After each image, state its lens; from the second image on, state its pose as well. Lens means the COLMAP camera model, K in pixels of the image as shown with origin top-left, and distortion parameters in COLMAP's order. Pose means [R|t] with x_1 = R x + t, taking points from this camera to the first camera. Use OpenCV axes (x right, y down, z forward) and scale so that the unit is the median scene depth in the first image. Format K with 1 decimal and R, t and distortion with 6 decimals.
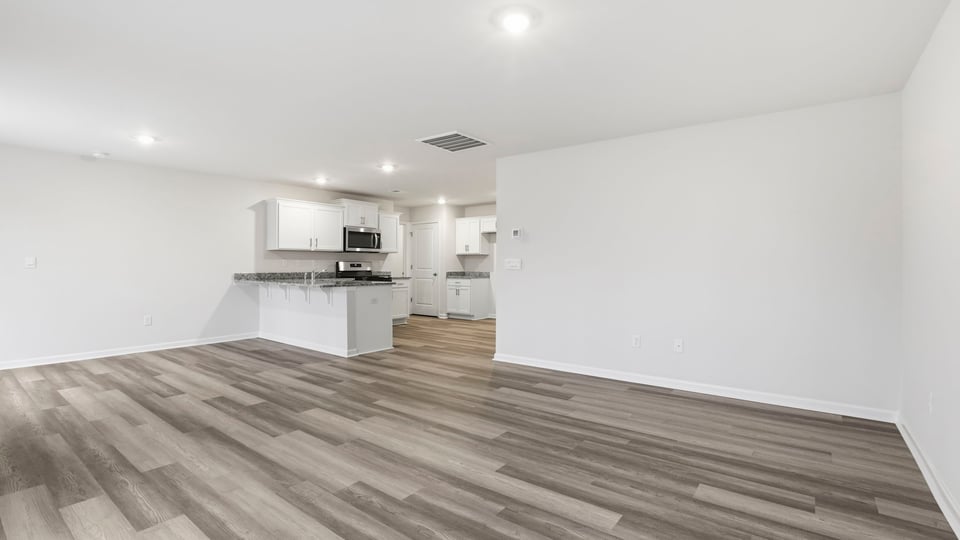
lens RADIAL K [[444.7, 0, 485.3], [0, 444.7, 261.8], [0, 0, 1]] dist [-0.052369, 0.018967]
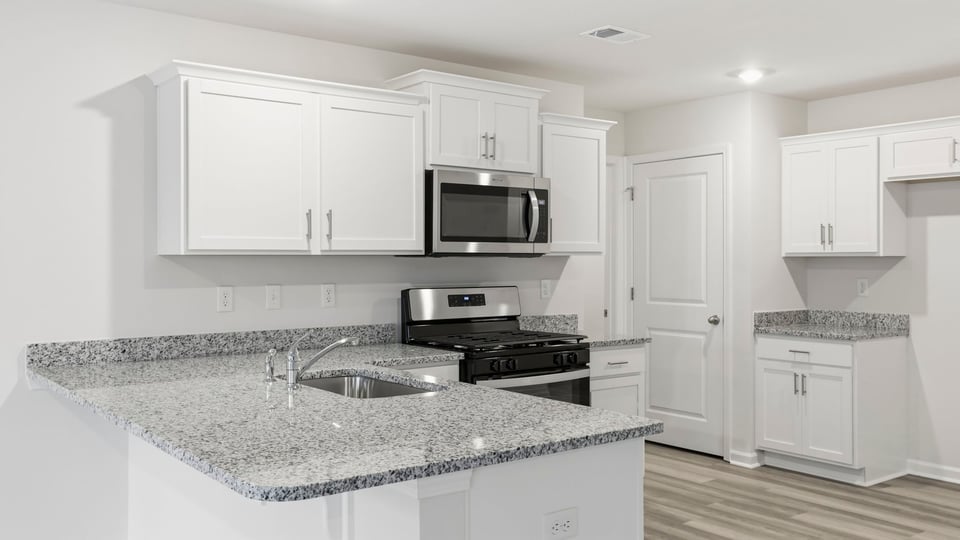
lens RADIAL K [[857.8, 0, 482.0], [0, 857.8, 256.6], [0, 0, 1]] dist [0.042042, 0.006735]
pose [[0.964574, -0.004390, -0.263774, -0.171282], [0.005094, 0.999985, 0.001987, -0.028545], [0.263761, -0.003260, 0.964582, 0.586118]]
